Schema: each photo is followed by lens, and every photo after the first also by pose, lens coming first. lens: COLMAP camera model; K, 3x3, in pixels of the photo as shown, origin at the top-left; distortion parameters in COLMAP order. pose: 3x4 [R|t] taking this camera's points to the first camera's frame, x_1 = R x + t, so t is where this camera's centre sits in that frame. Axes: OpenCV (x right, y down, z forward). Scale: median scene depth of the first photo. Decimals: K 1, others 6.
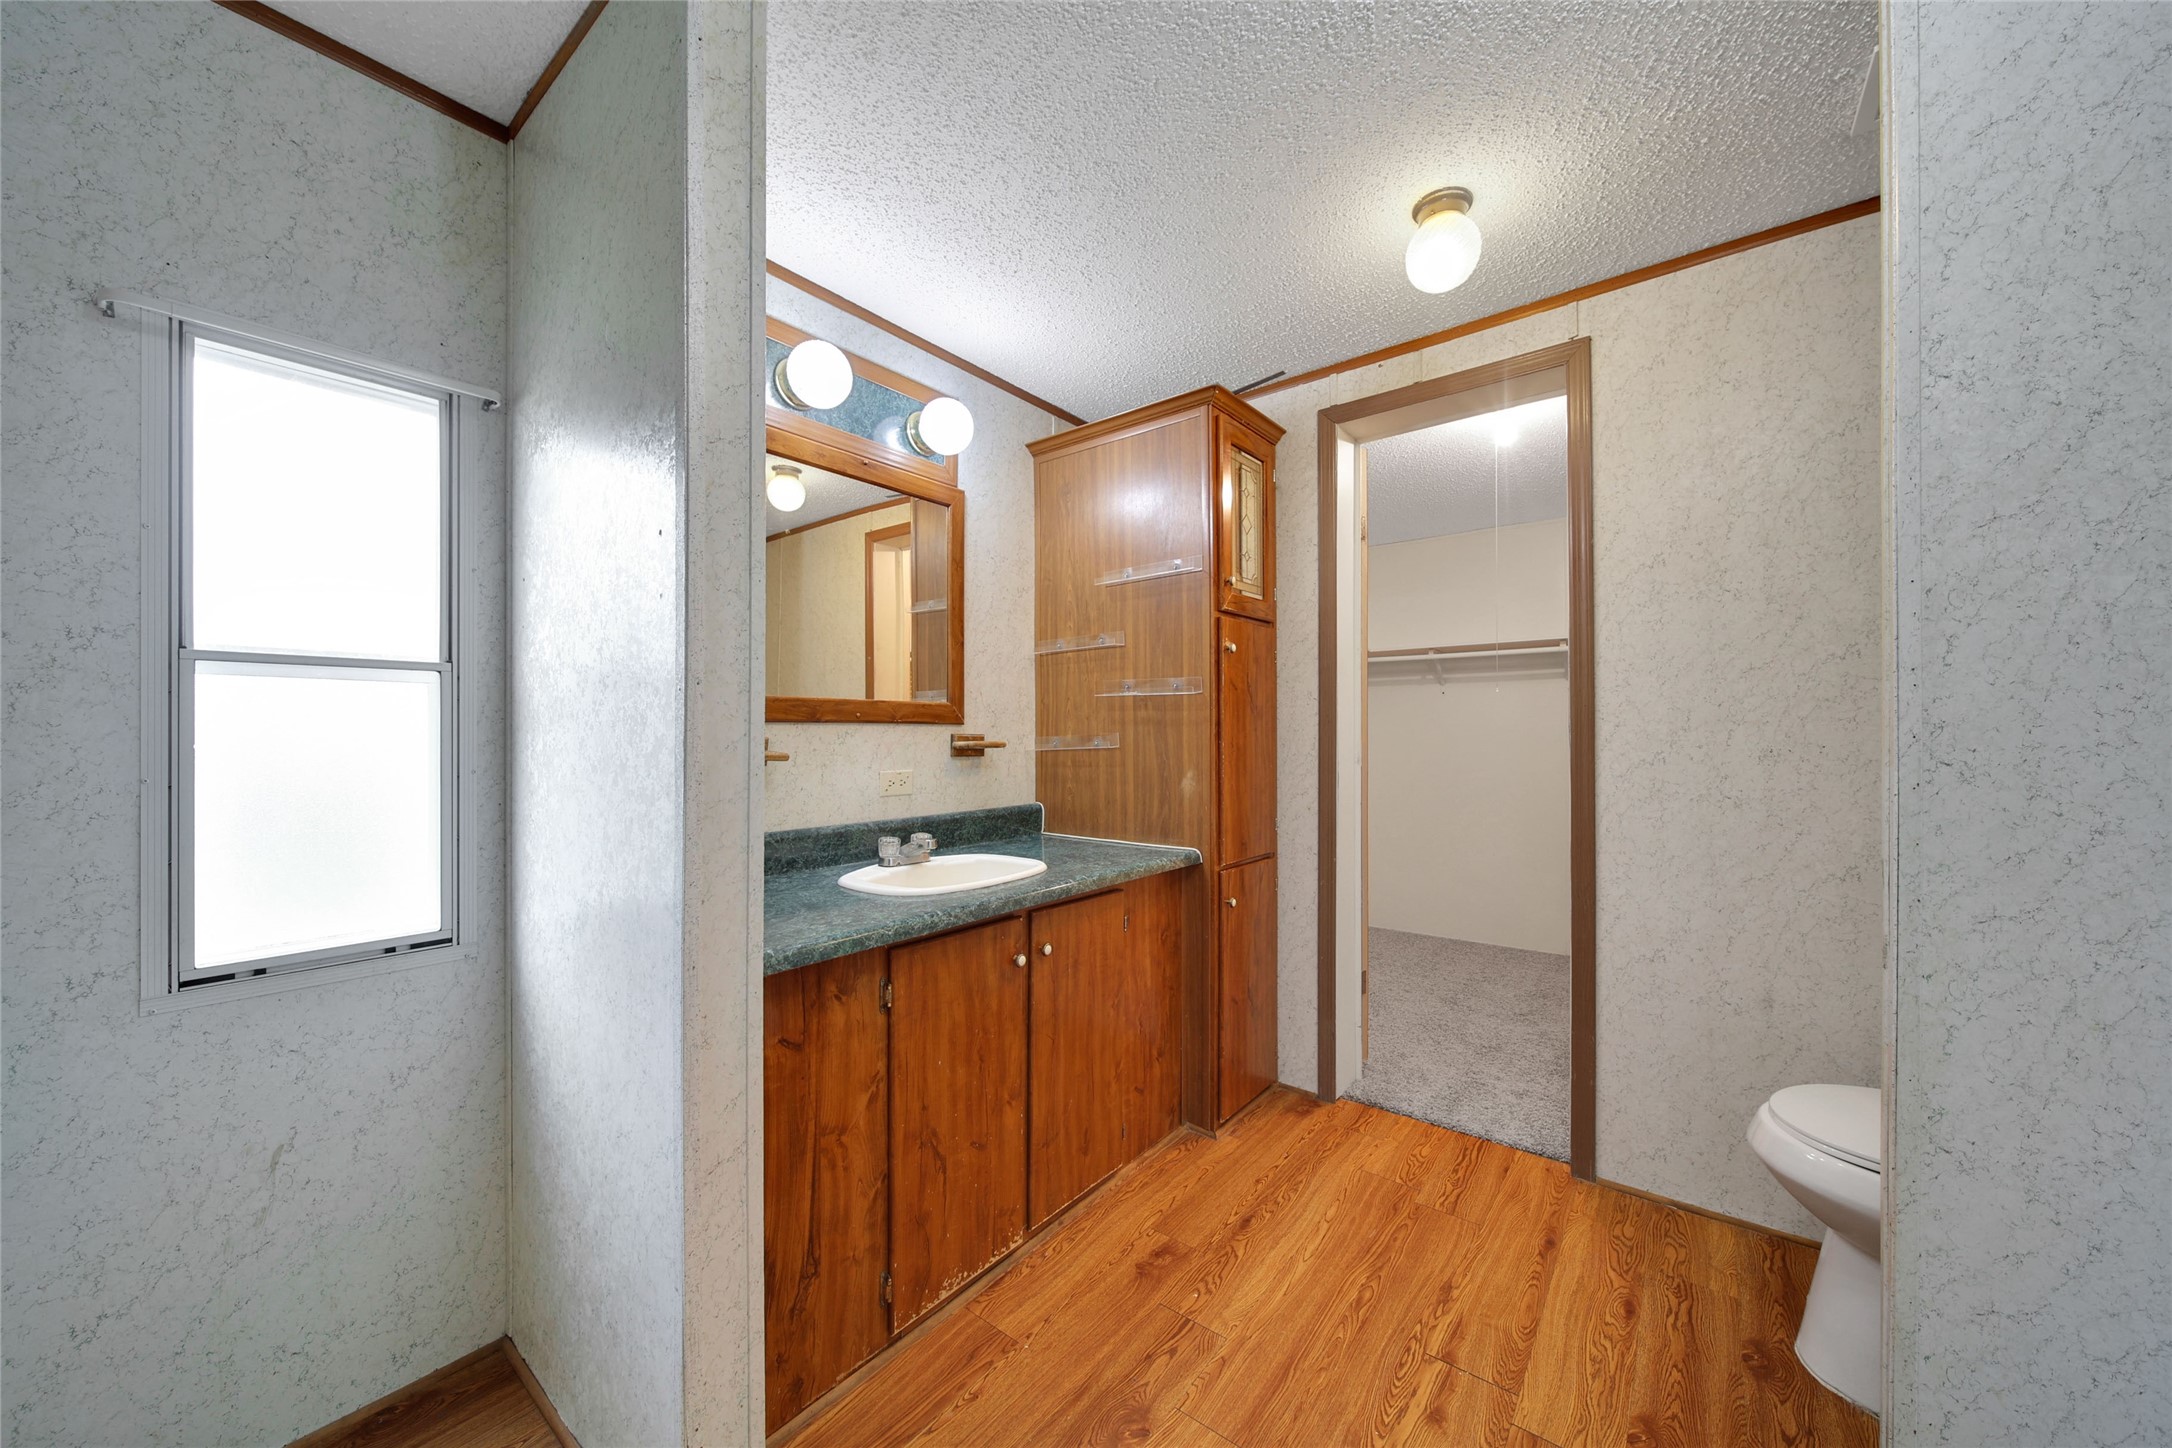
lens RADIAL K [[772.2, 0, 1081.5], [0, 772.2, 733.9], [0, 0, 1]] dist [0.005374, -0.000842]
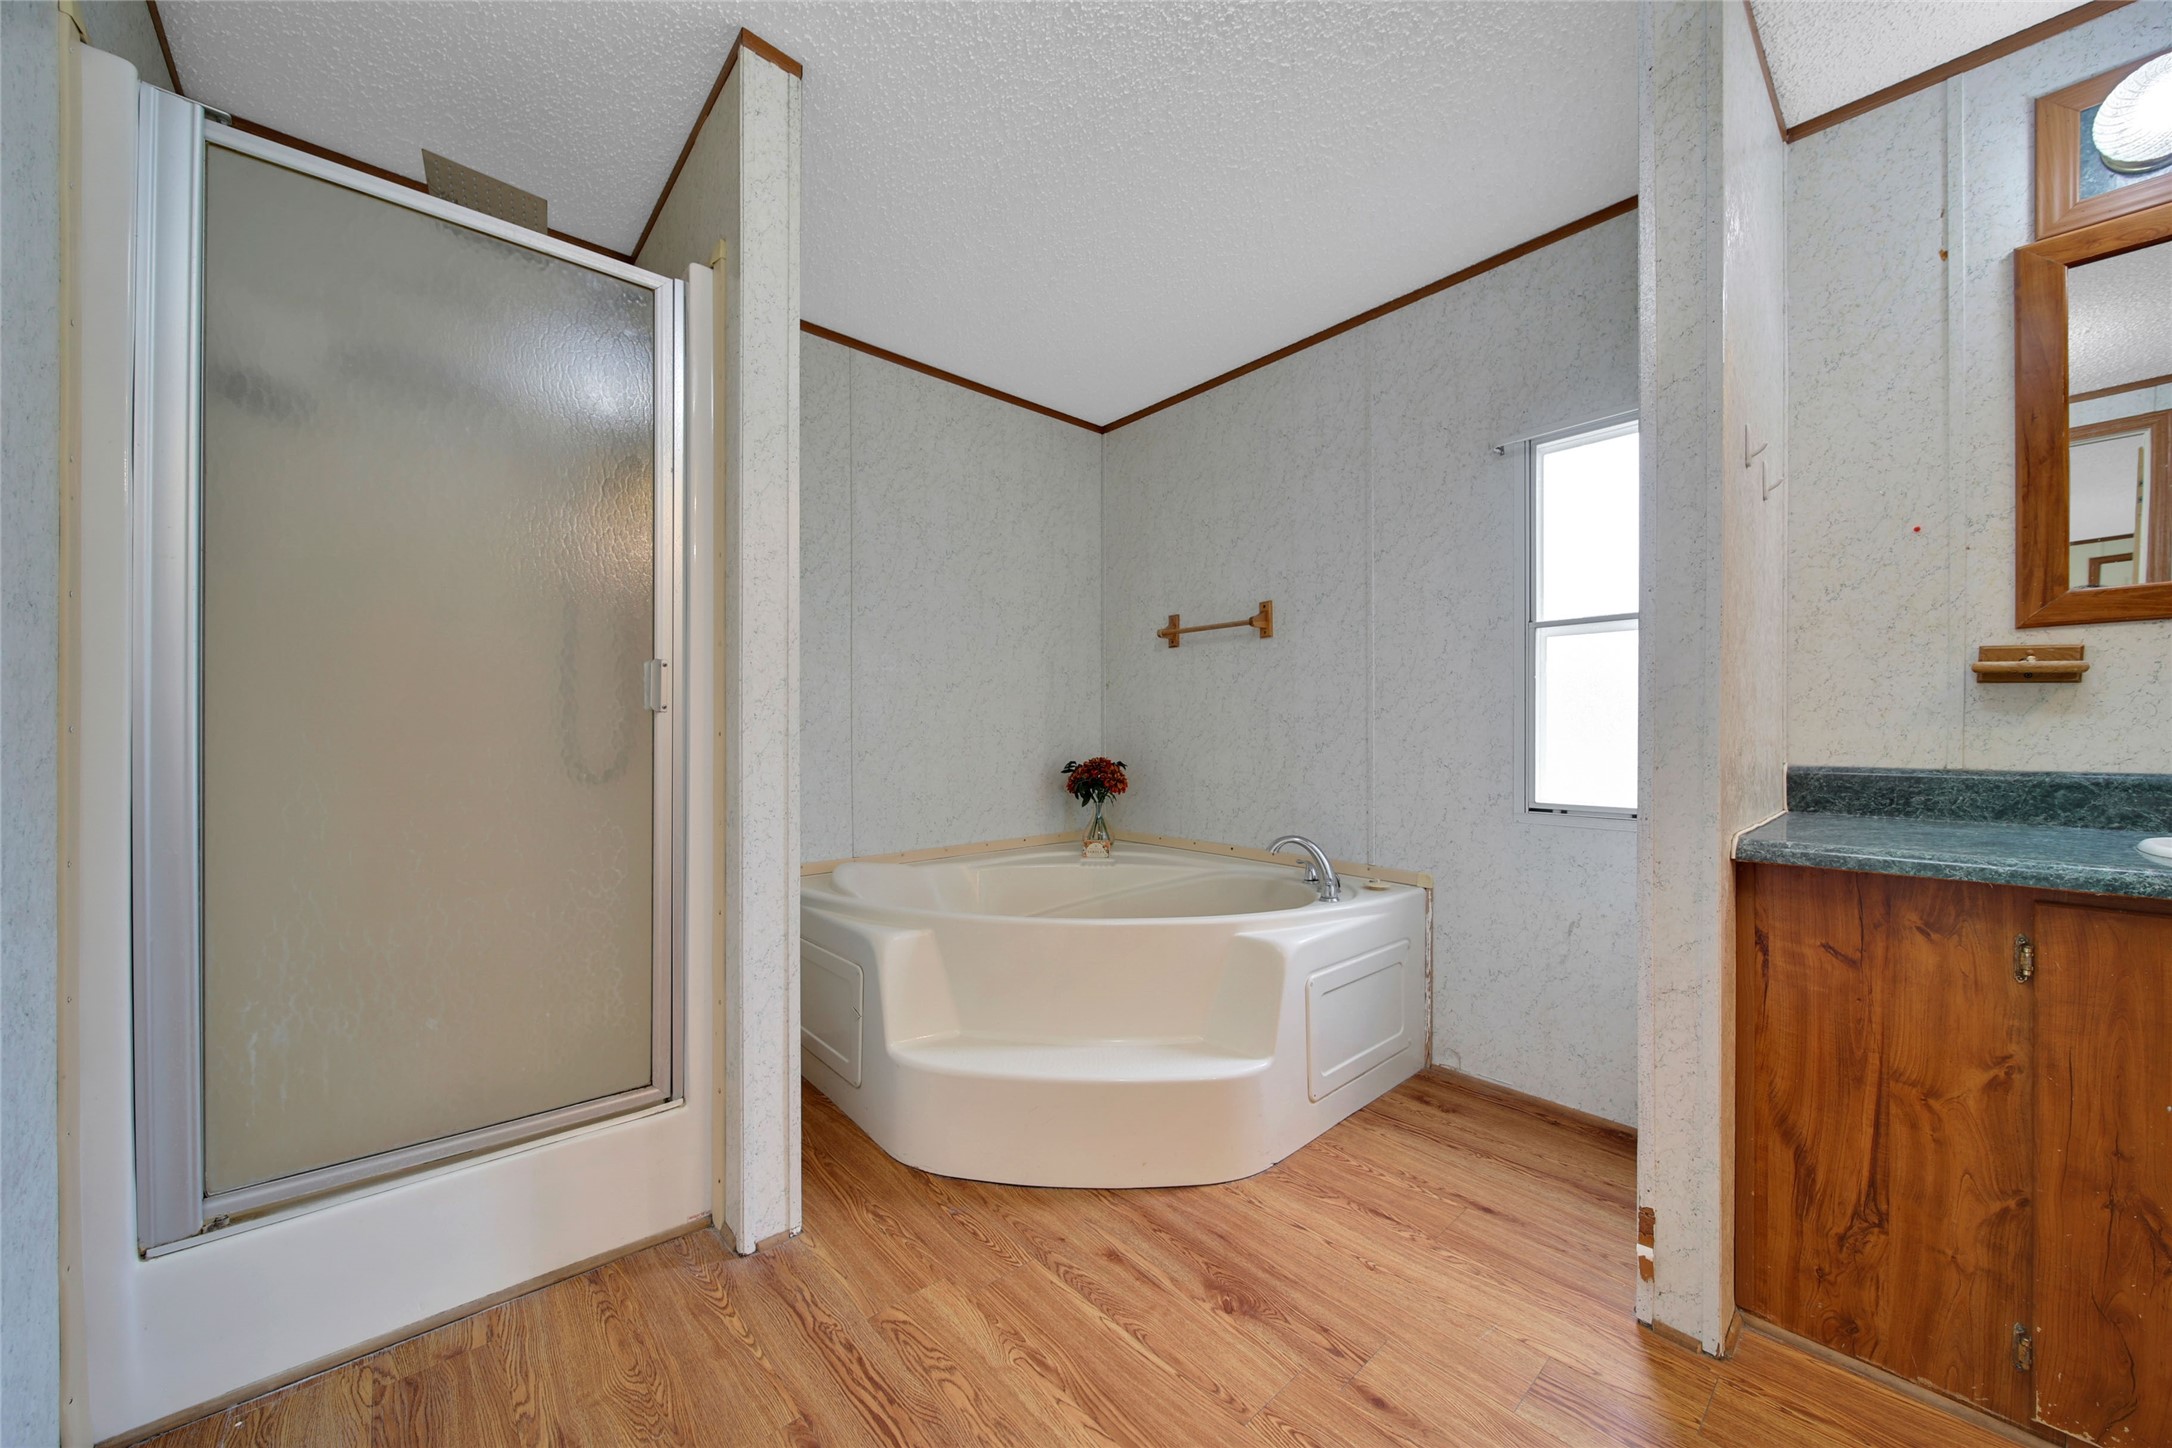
lens RADIAL K [[772.2, 0, 1076.8], [0, 772.2, 728.8], [0, 0, 1]] dist [0.005374, -0.000842]
pose [[-0.165942, -0.002149, -0.986133, 0.687141], [-0.003713, 0.999992, -0.001554, 0.125893], [0.986129, 0.003404, -0.165949, 0.230723]]
